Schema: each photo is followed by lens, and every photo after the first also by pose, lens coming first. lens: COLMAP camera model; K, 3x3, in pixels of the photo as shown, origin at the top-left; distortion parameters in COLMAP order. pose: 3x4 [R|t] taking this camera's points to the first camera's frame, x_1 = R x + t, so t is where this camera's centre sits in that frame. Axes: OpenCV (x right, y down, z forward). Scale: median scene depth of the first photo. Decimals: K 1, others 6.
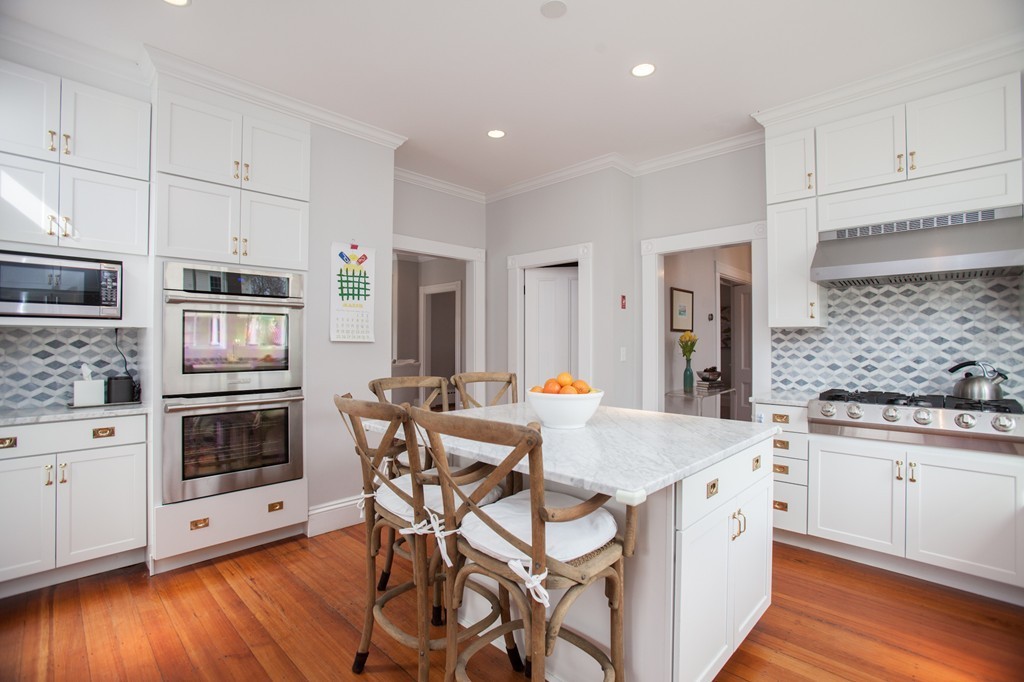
lens RADIAL K [[482.2, 0, 543.7], [0, 482.2, 339.4], [0, 0, 1]] dist [0.002682, 0.007588]
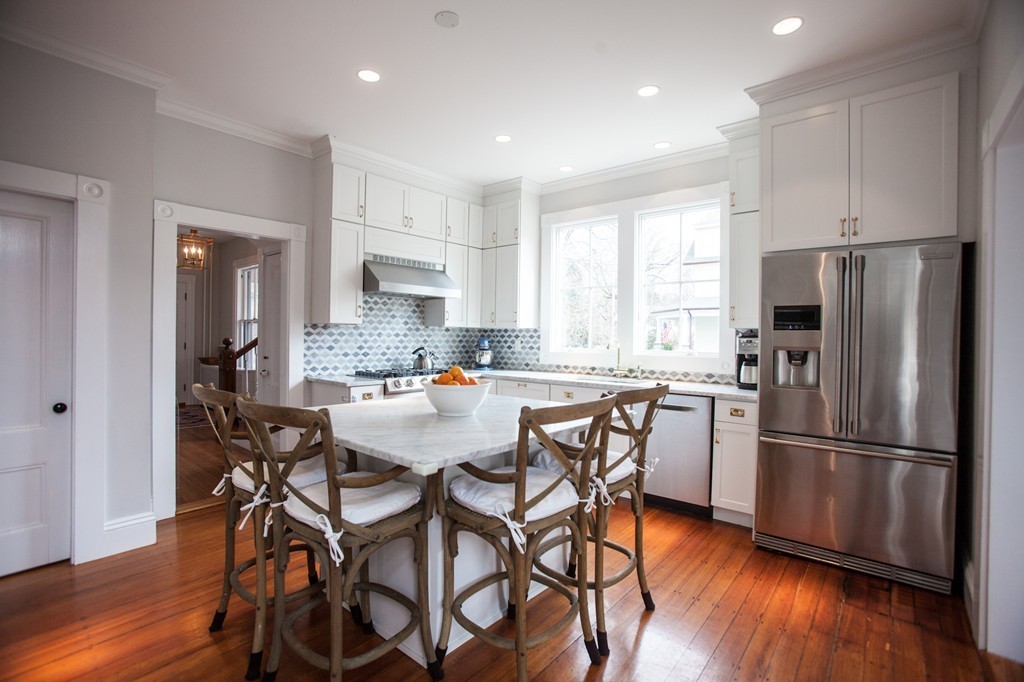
lens RADIAL K [[482.2, 0, 489.3], [0, 482.2, 341.9], [0, 0, 1]] dist [0.002682, 0.007588]
pose [[0.031353, -0.012557, 0.999429, -0.734788], [-0.017440, 0.999762, 0.013109, -0.001063], [-0.999356, -0.017841, 0.031127, 0.611215]]
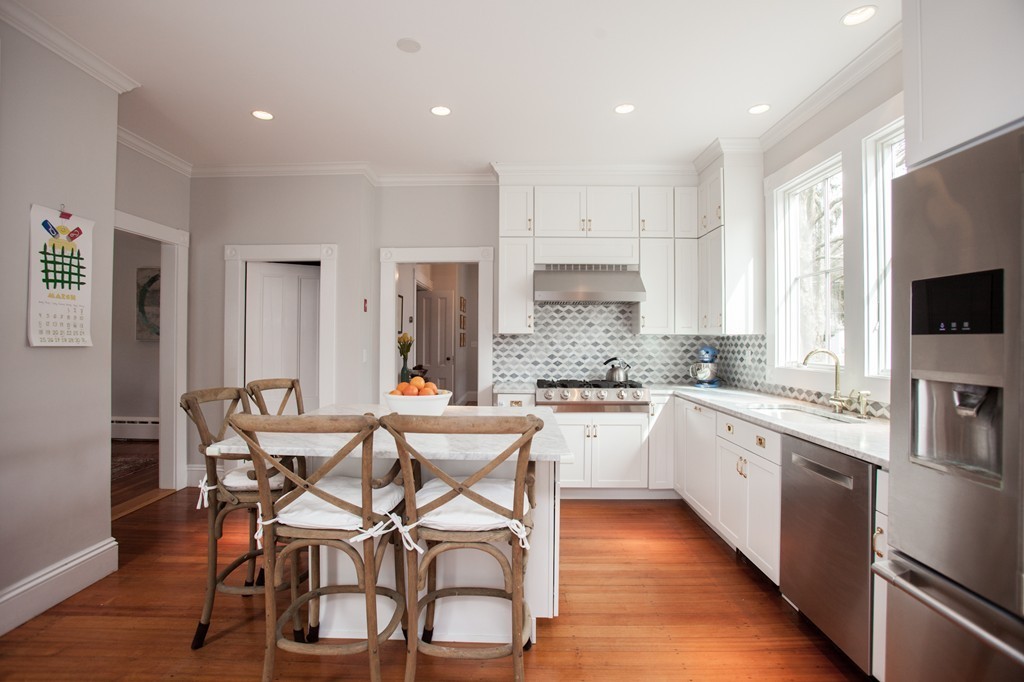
lens RADIAL K [[482.2, 0, 515.2], [0, 482.2, 338.8], [0, 0, 1]] dist [0.002682, 0.007588]
pose [[0.759365, 0.005303, 0.650643, -0.346869], [-0.008065, 0.999967, 0.001263, -0.013620], [-0.650615, -0.006207, 0.759383, 0.009414]]
